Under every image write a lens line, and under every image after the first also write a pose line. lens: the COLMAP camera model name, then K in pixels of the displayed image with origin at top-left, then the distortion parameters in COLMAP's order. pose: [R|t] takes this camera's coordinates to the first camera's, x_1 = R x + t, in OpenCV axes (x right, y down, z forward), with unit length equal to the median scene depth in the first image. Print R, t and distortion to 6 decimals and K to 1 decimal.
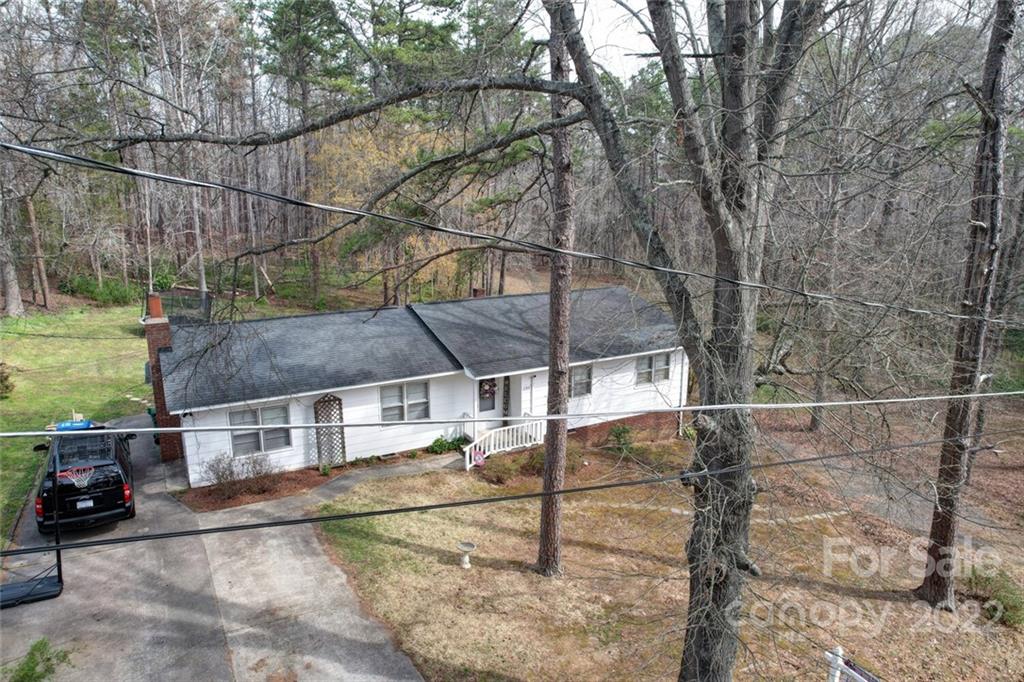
lens RADIAL K [[656.4, 0, 512.0], [0, 656.4, 341.0], [0, 0, 1]] dist [-0.072132, 0.065842]
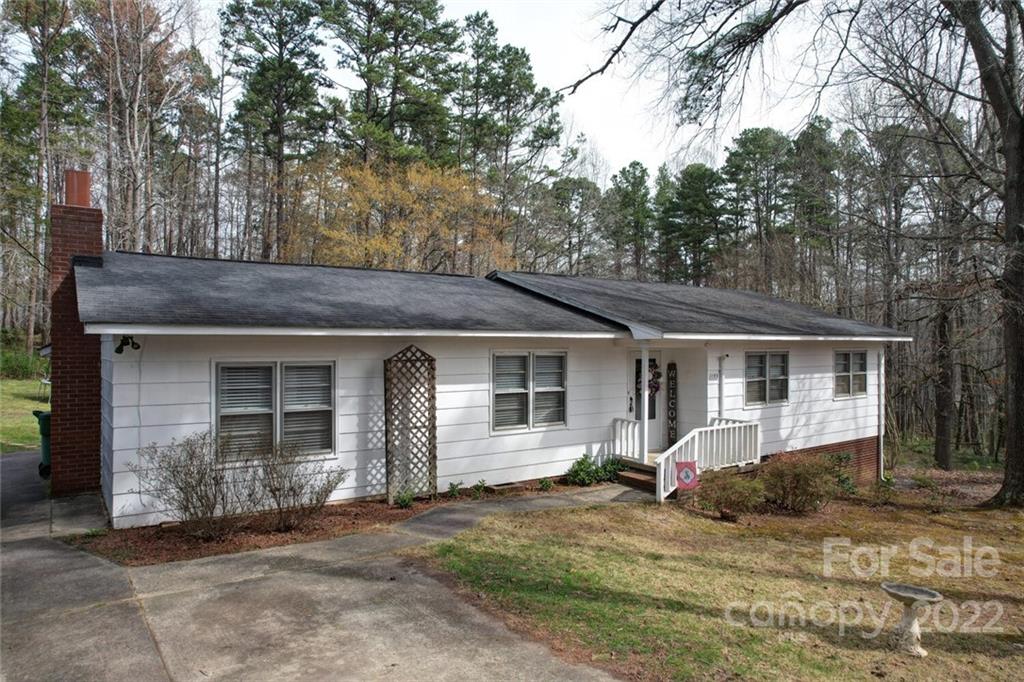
lens RADIAL K [[656.4, 0, 512.0], [0, 656.4, 341.0], [0, 0, 1]] dist [-0.072132, 0.065842]
pose [[0.995117, -0.001095, 0.098698, -0.253936], [0.023211, 0.974494, -0.223210, 0.194493], [-0.095936, 0.224411, 0.969761, 0.489541]]
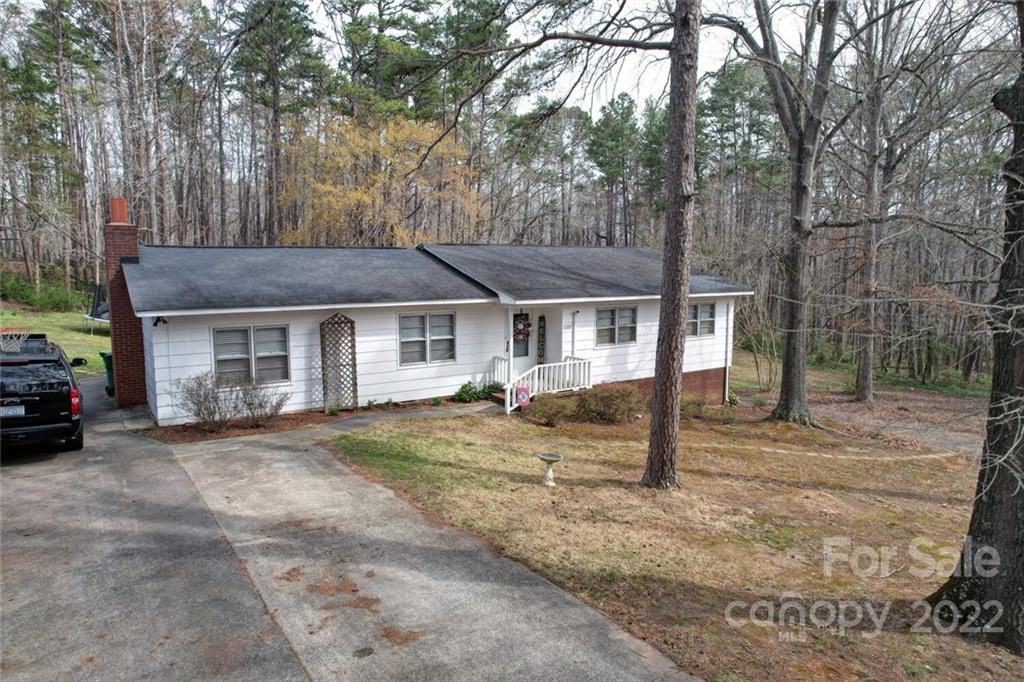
lens RADIAL K [[656.4, 0, 512.0], [0, 656.4, 341.0], [0, 0, 1]] dist [-0.072132, 0.065842]
pose [[0.997238, -0.010453, 0.073536, -0.128172], [0.017712, 0.994952, -0.098777, 0.197525], [-0.072132, 0.099807, 0.992389, 0.192080]]
